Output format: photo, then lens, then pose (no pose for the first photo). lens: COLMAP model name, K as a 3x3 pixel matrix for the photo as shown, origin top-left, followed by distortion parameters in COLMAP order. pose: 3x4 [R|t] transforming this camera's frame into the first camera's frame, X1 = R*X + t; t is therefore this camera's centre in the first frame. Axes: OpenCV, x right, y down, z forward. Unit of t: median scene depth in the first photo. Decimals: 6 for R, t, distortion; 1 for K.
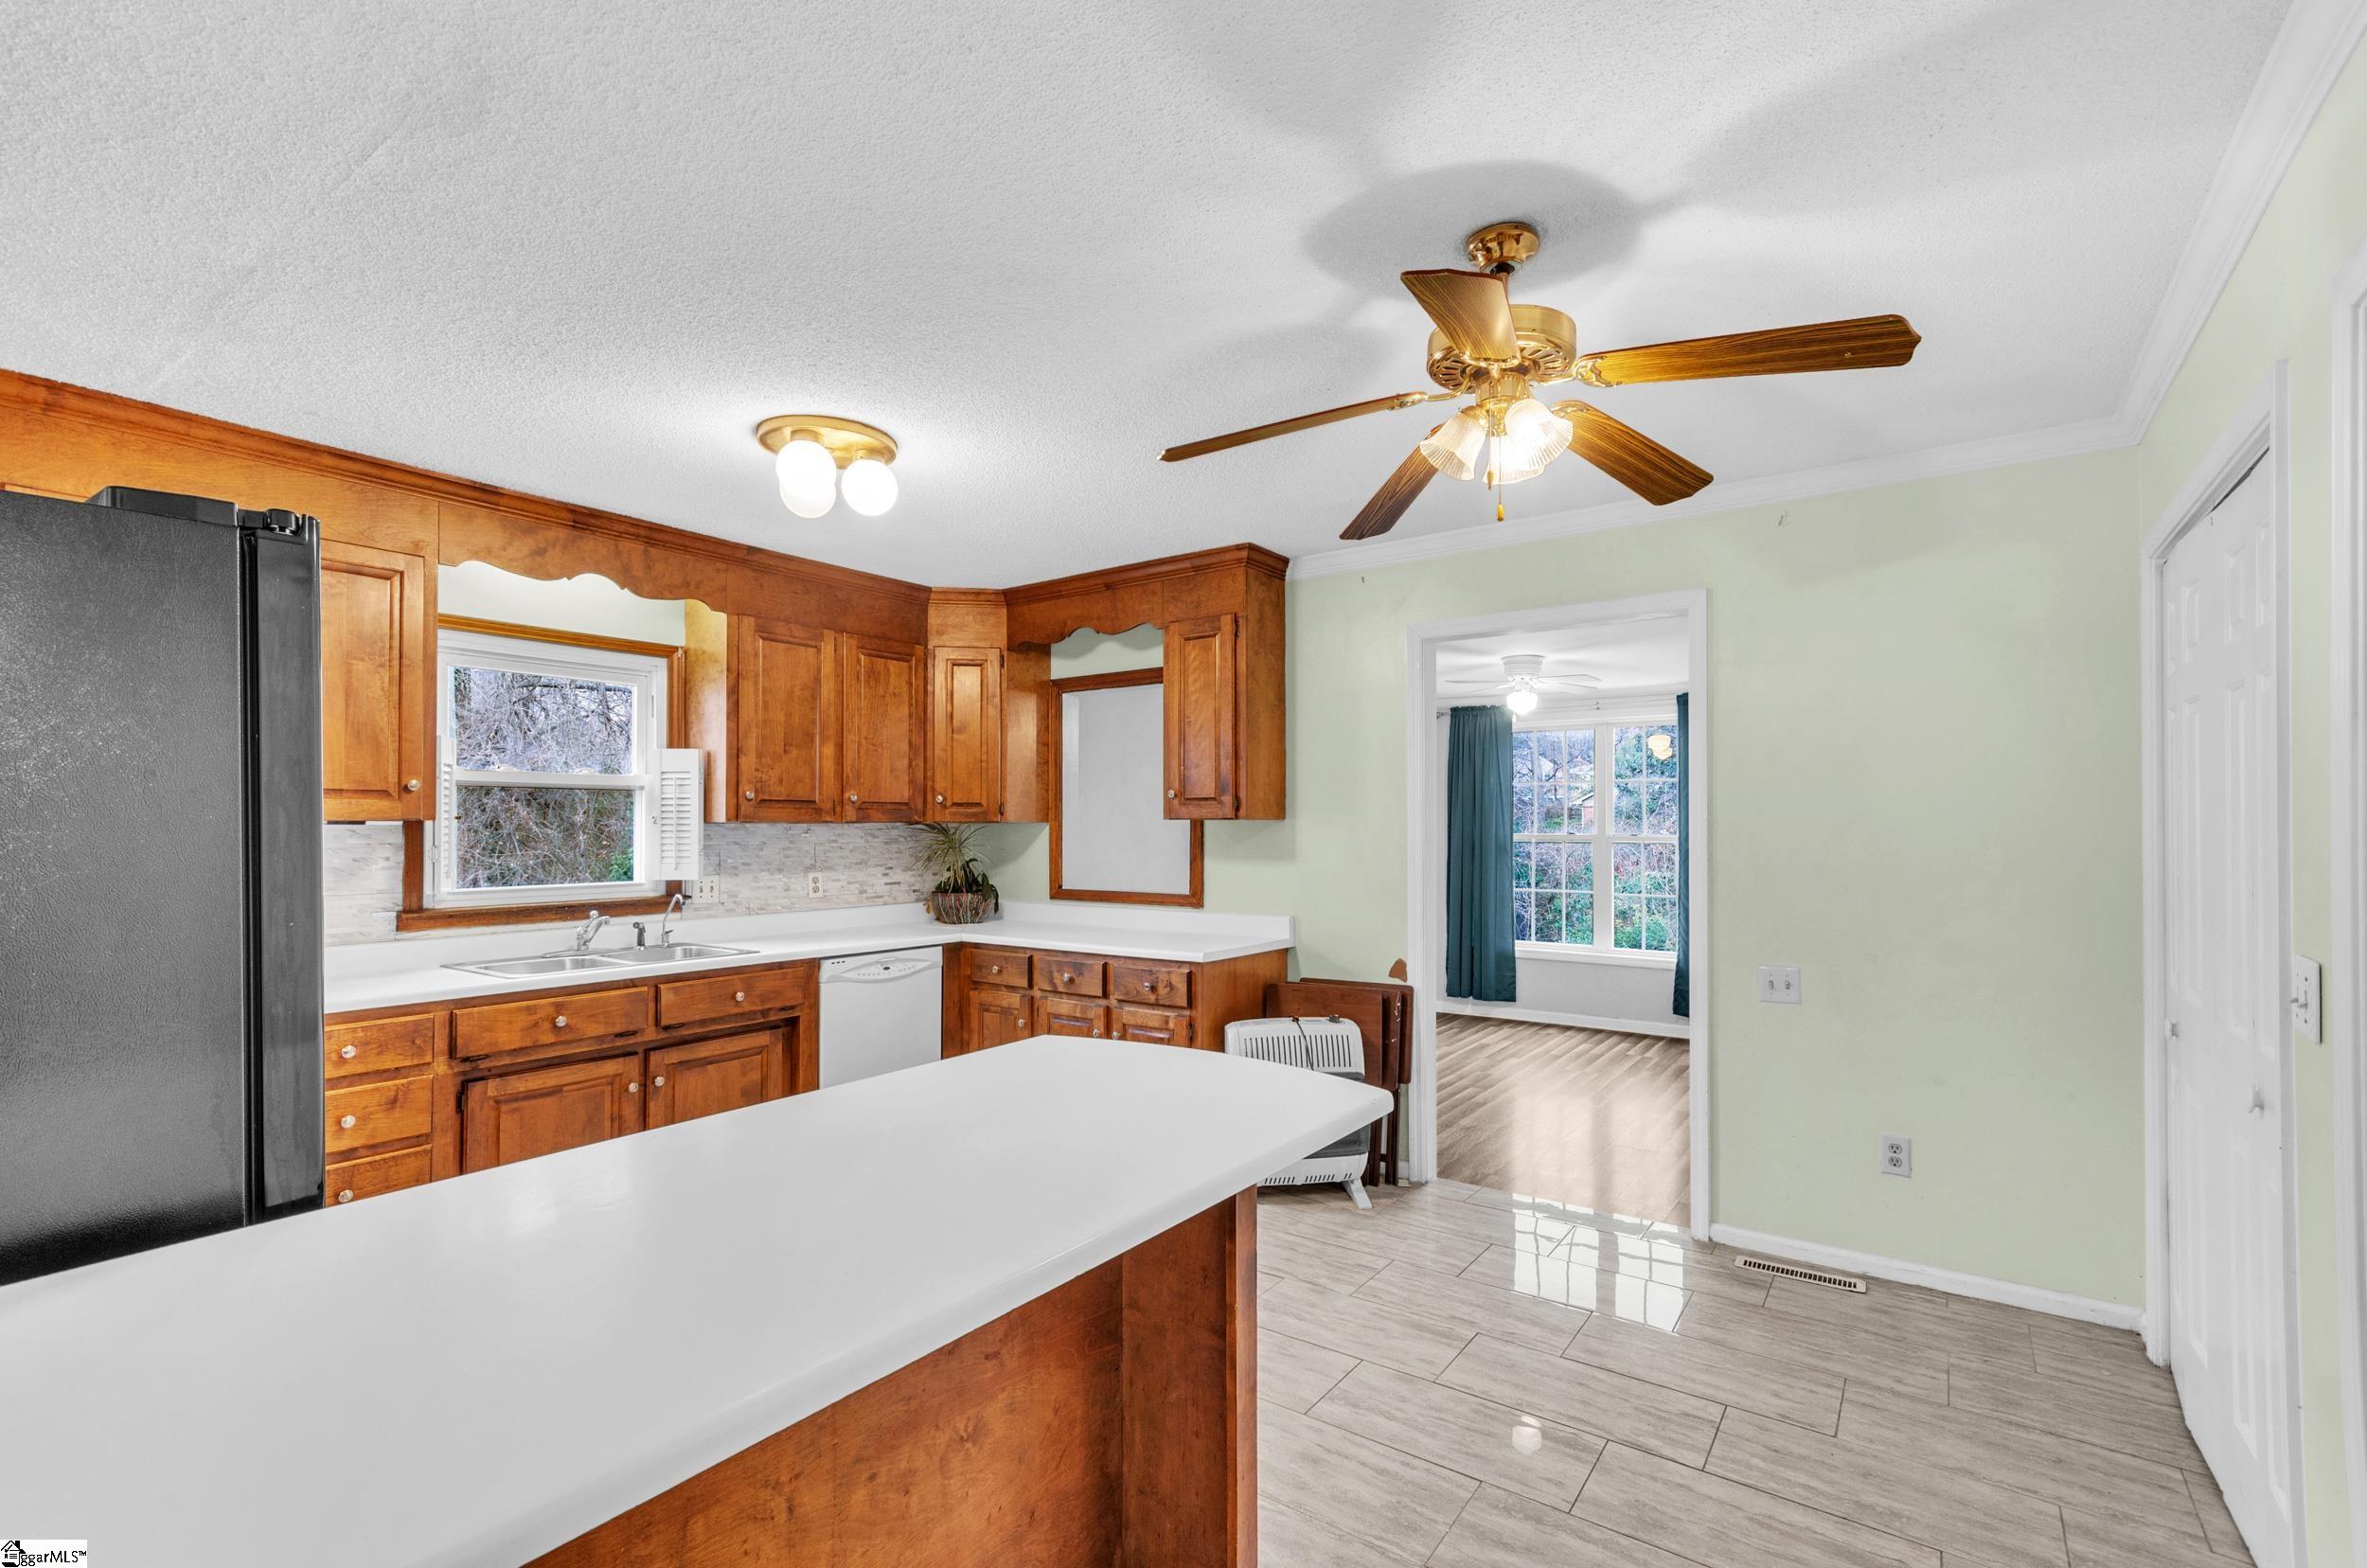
lens RADIAL K [[1047.6, 0, 1214.3], [0, 1047.6, 827.7], [0, 0, 1]] dist [0.007858, -0.000258]
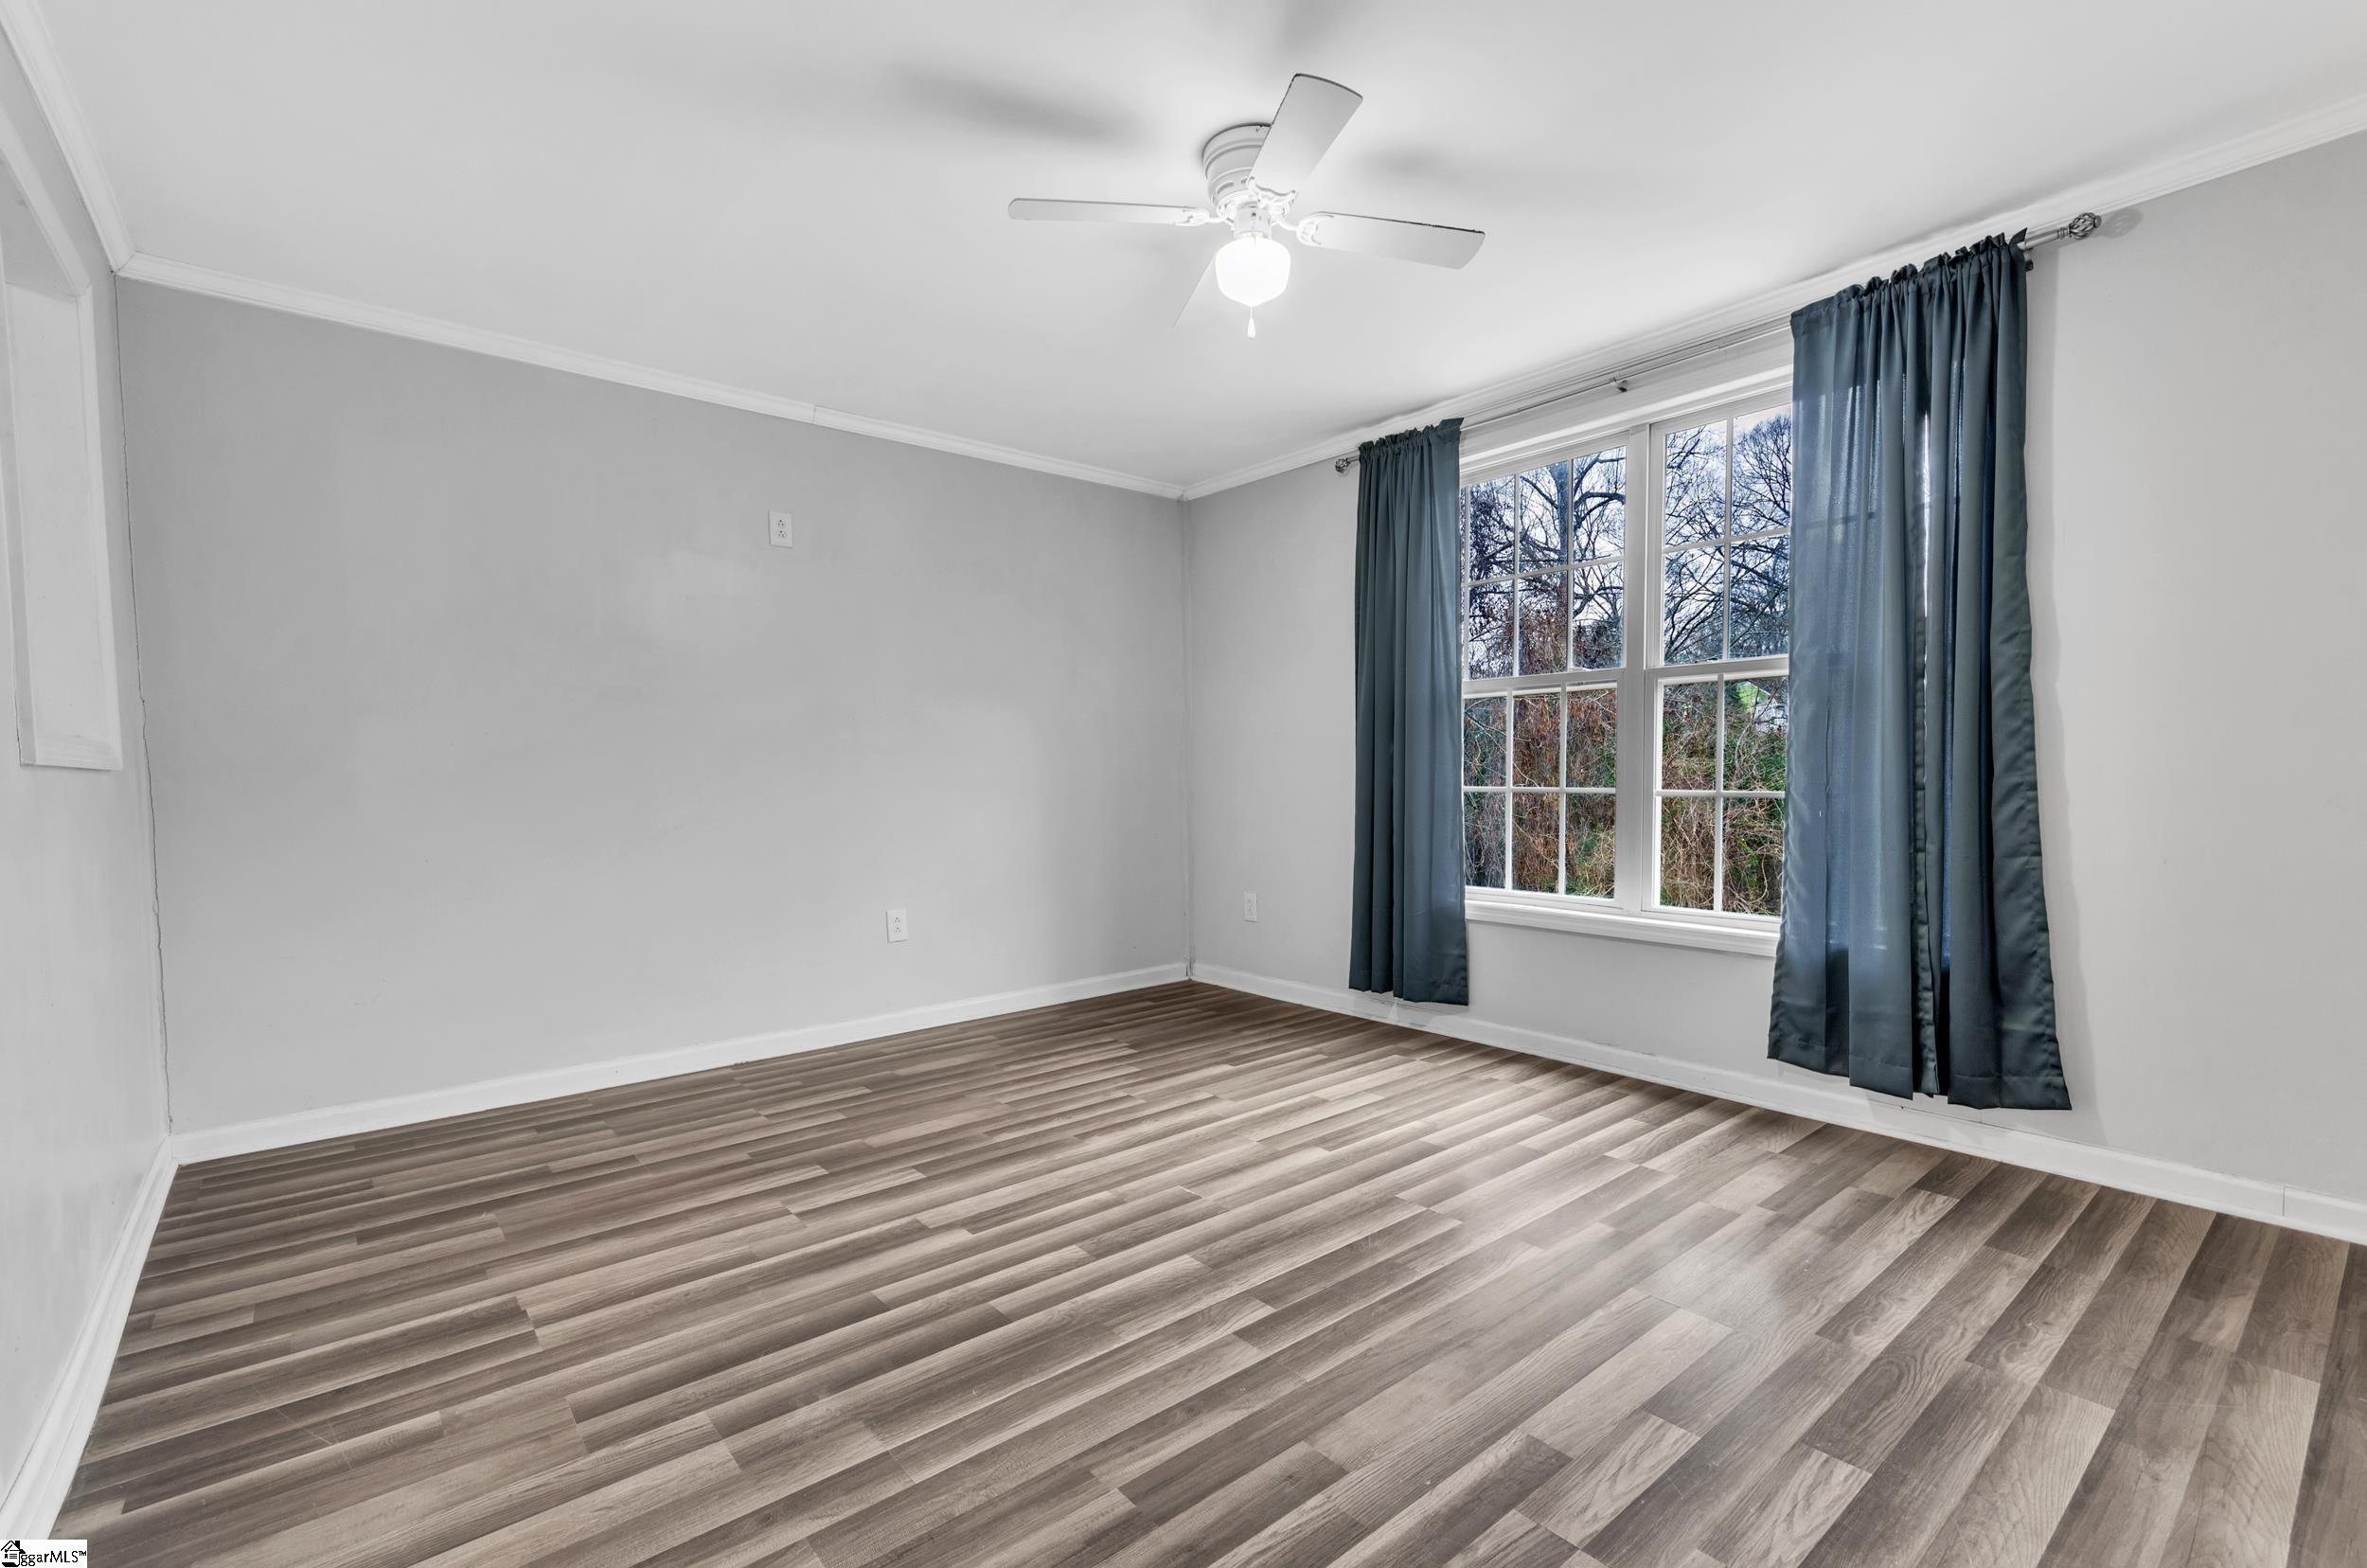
lens RADIAL K [[1047.6, 0, 1200.2], [0, 1047.6, 818.0], [0, 0, 1]] dist [0.007858, -0.000258]
pose [[0.964567, 0.002103, -0.263828, 0.720276], [0.008771, 0.999160, 0.040029, 0.127004], [0.263691, -0.040925, 0.963739, 1.151483]]
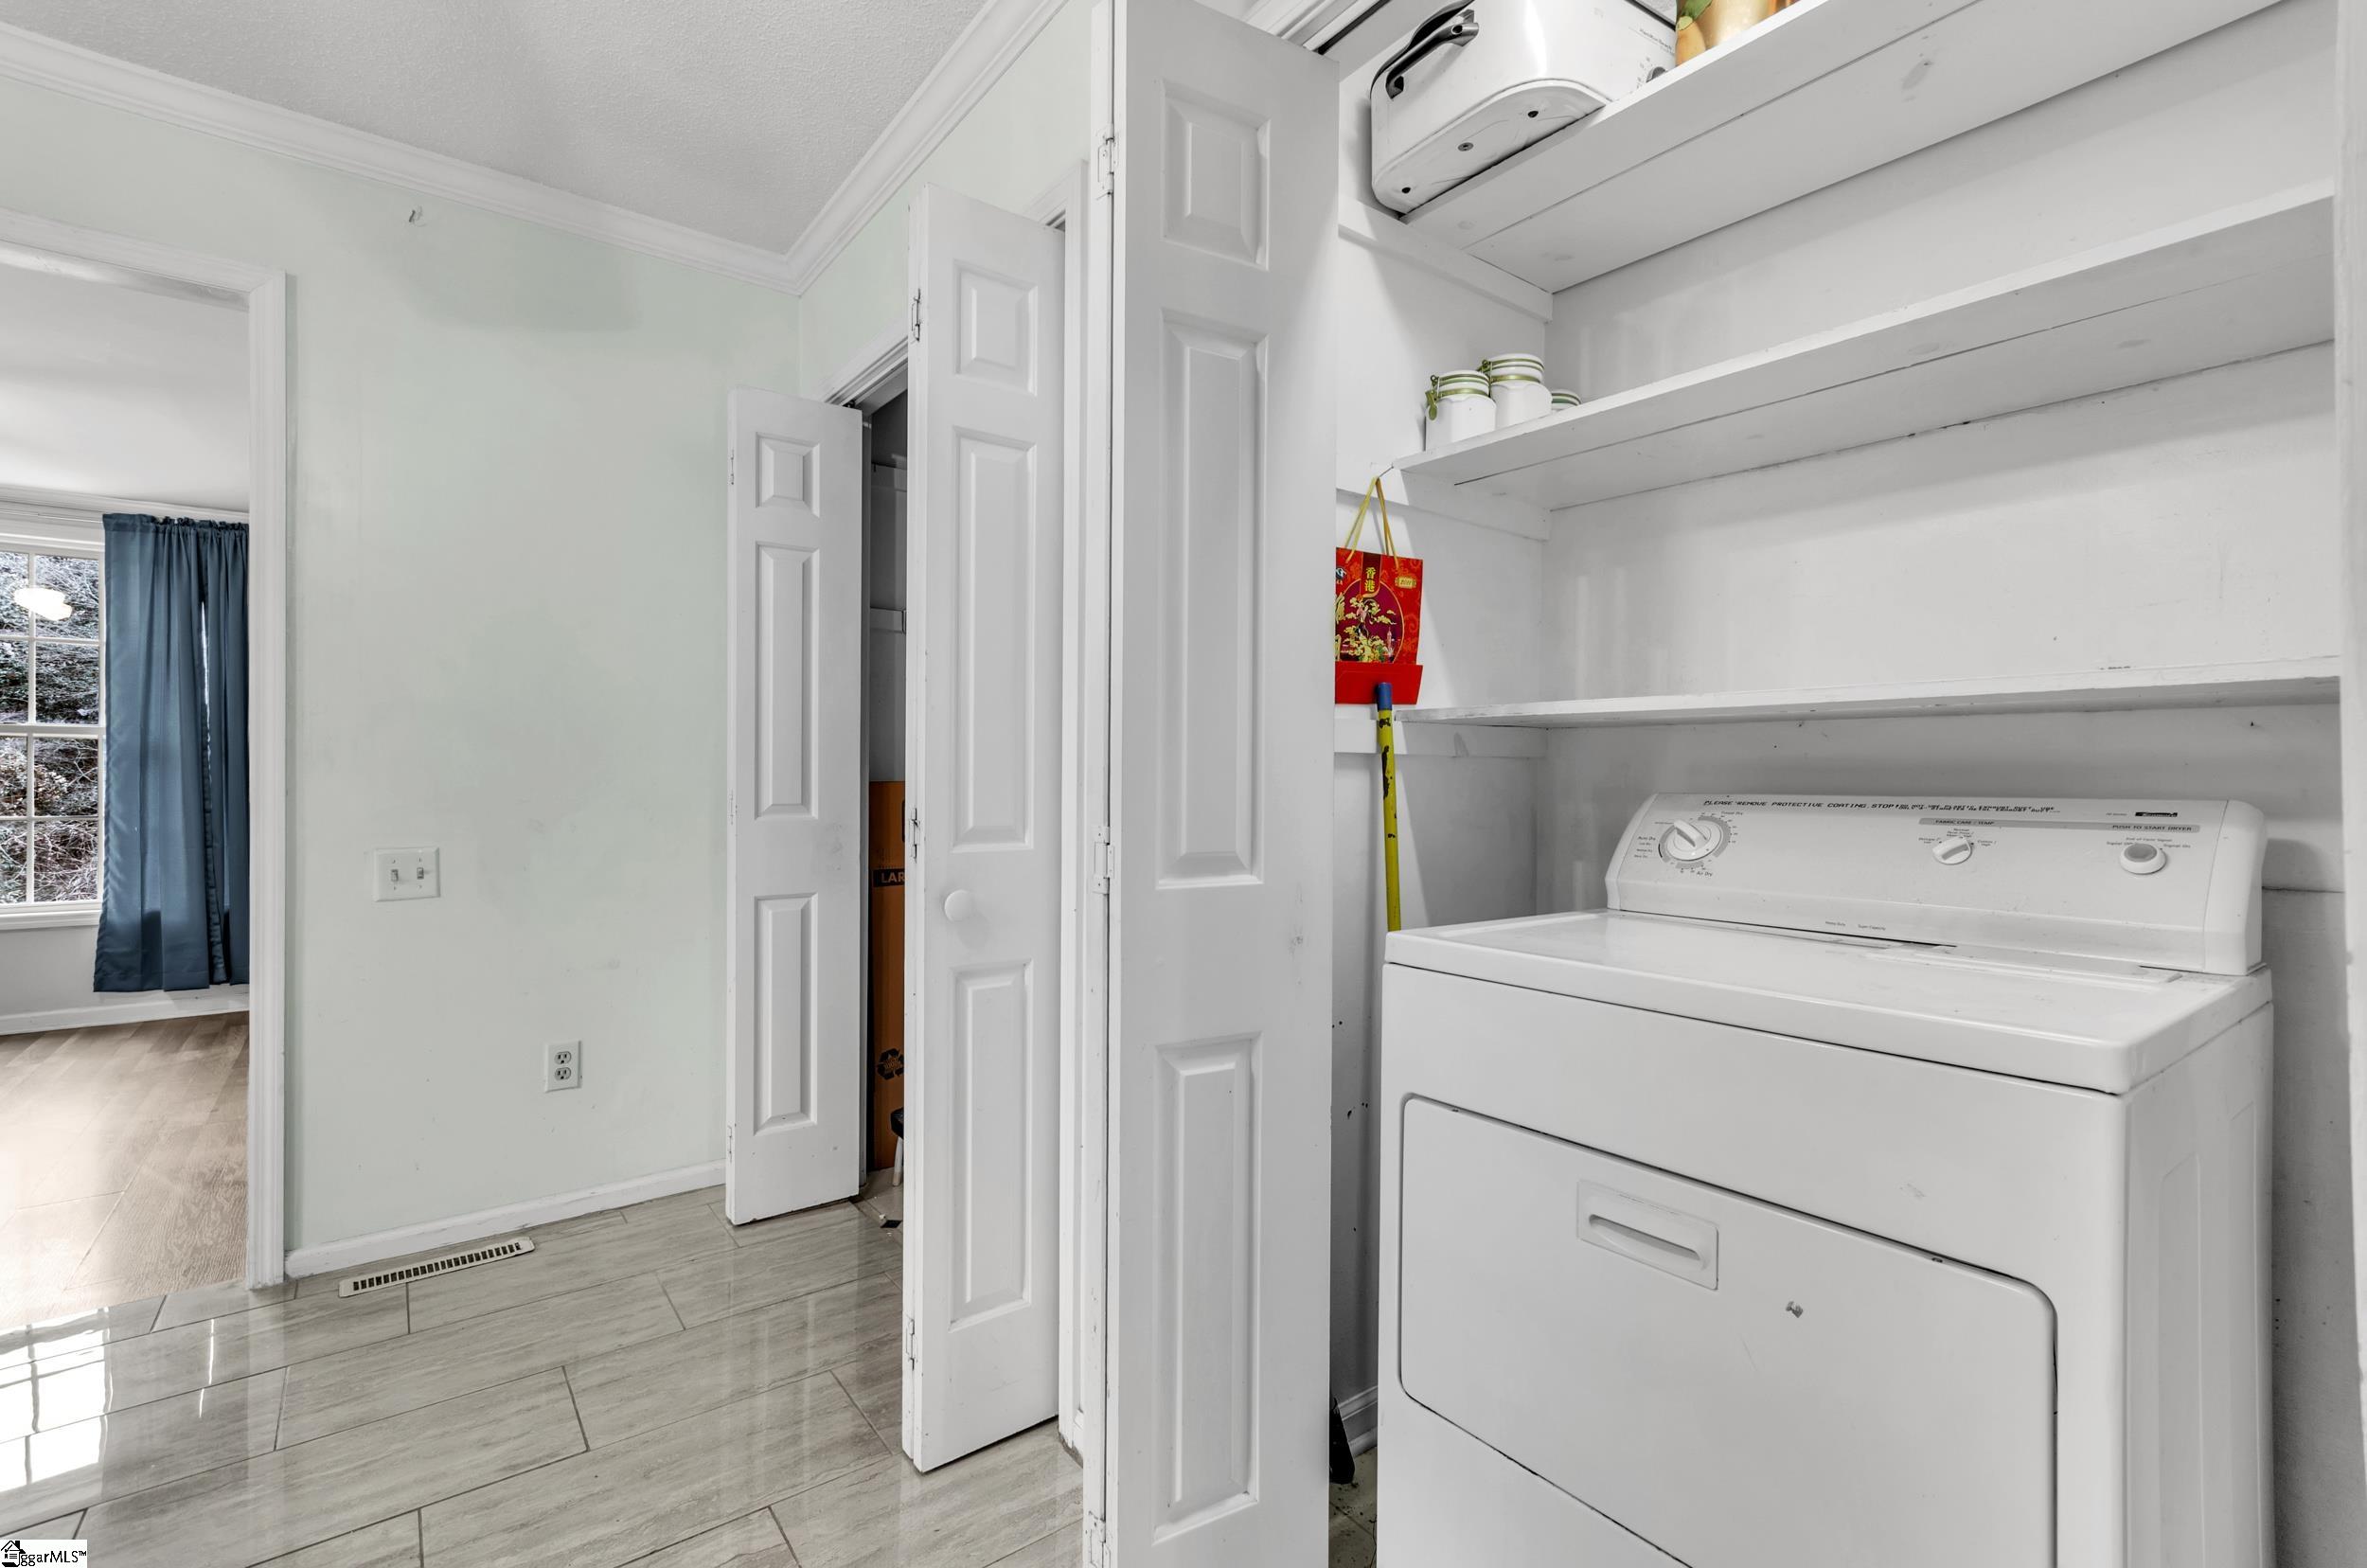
lens RADIAL K [[1047.6, 0, 1185.2], [0, 1047.6, 777.9], [0, 0, 1]] dist [0.007858, -0.000258]
pose [[0.308156, -0.005304, 0.951321, 0.021798], [0.000545, 0.999985, 0.005399, 0.083745], [-0.951336, -0.001146, 0.308154, 0.288401]]
